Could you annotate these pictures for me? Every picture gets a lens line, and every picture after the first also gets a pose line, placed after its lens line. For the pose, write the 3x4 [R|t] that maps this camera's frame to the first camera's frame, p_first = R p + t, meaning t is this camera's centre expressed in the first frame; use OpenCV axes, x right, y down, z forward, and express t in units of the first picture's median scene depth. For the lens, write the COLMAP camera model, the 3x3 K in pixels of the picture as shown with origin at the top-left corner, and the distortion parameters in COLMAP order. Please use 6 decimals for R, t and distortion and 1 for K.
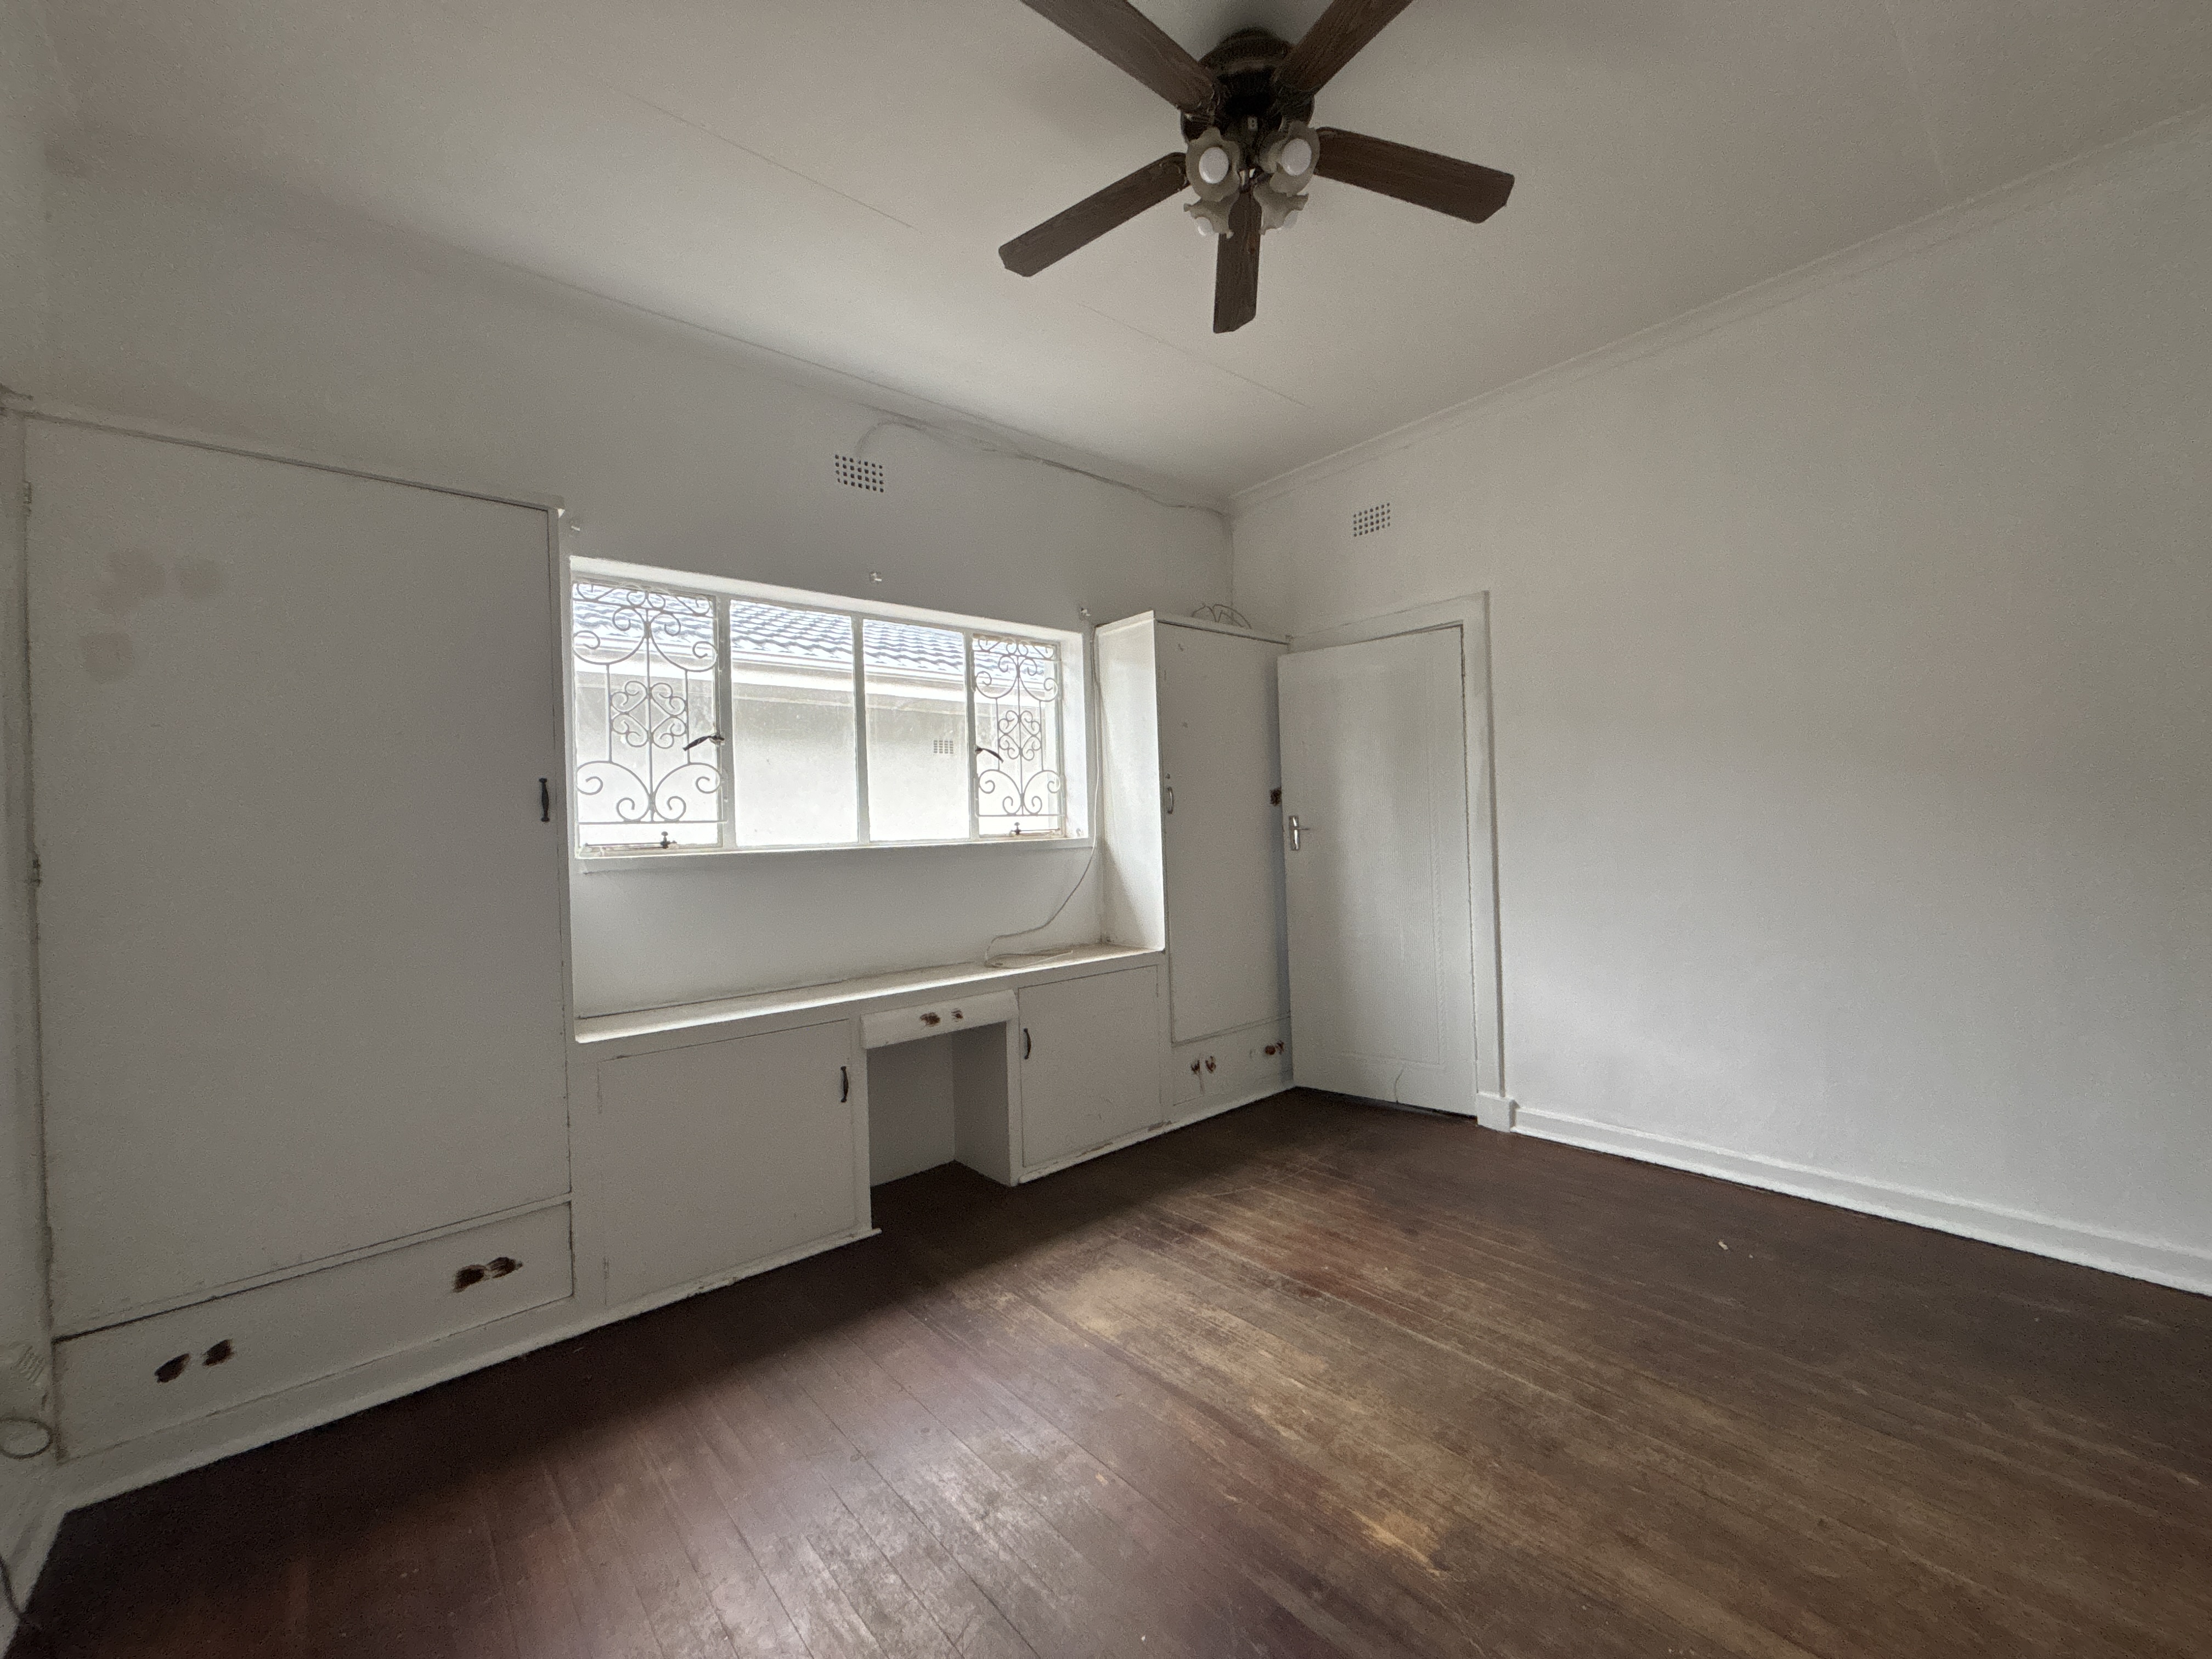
lens RADIAL K [[889.5, 0, 1116.1], [0, 889.5, 822.0], [0, 0, 1]] dist [0.000442, -0.000005]
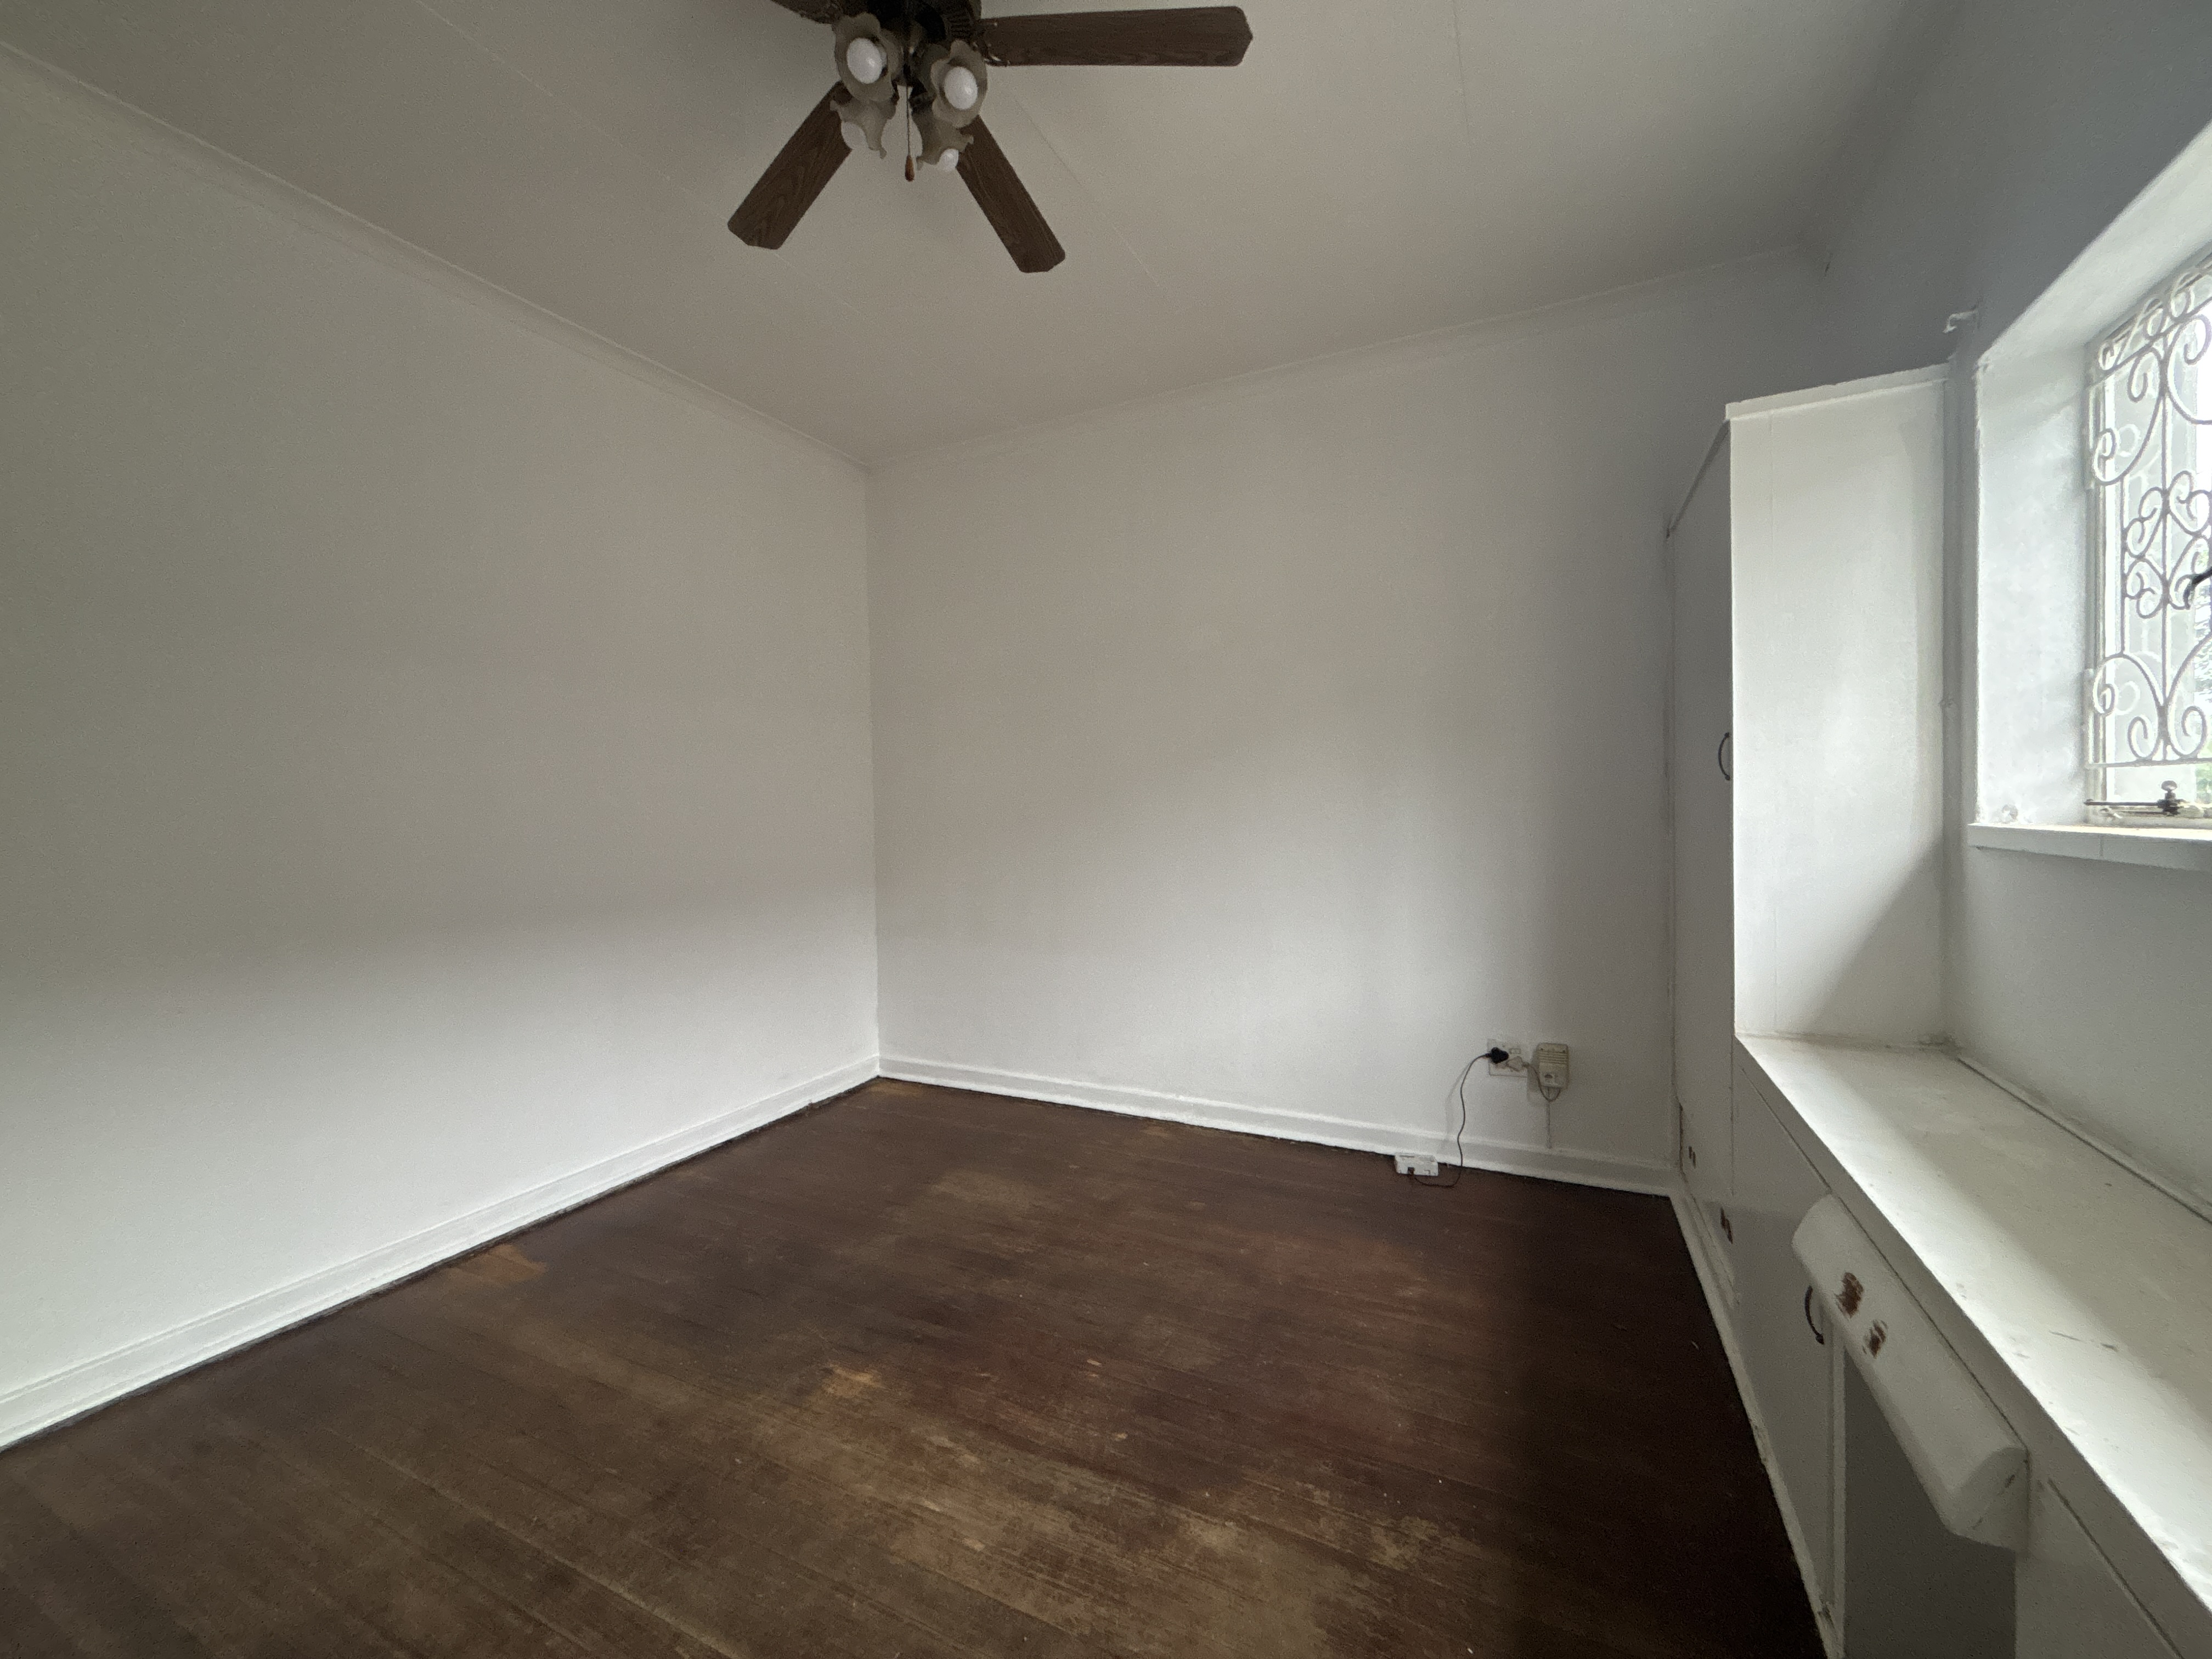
lens RADIAL K [[889.5, 0, 1099.2], [0, 889.5, 828.9], [0, 0, 1]] dist [0.000442, -0.000005]
pose [[-0.924632, 0.059340, -0.376210, 0.331392], [0.051500, 0.998196, 0.030873, -0.012586], [0.377363, 0.009171, -0.926020, 1.809180]]
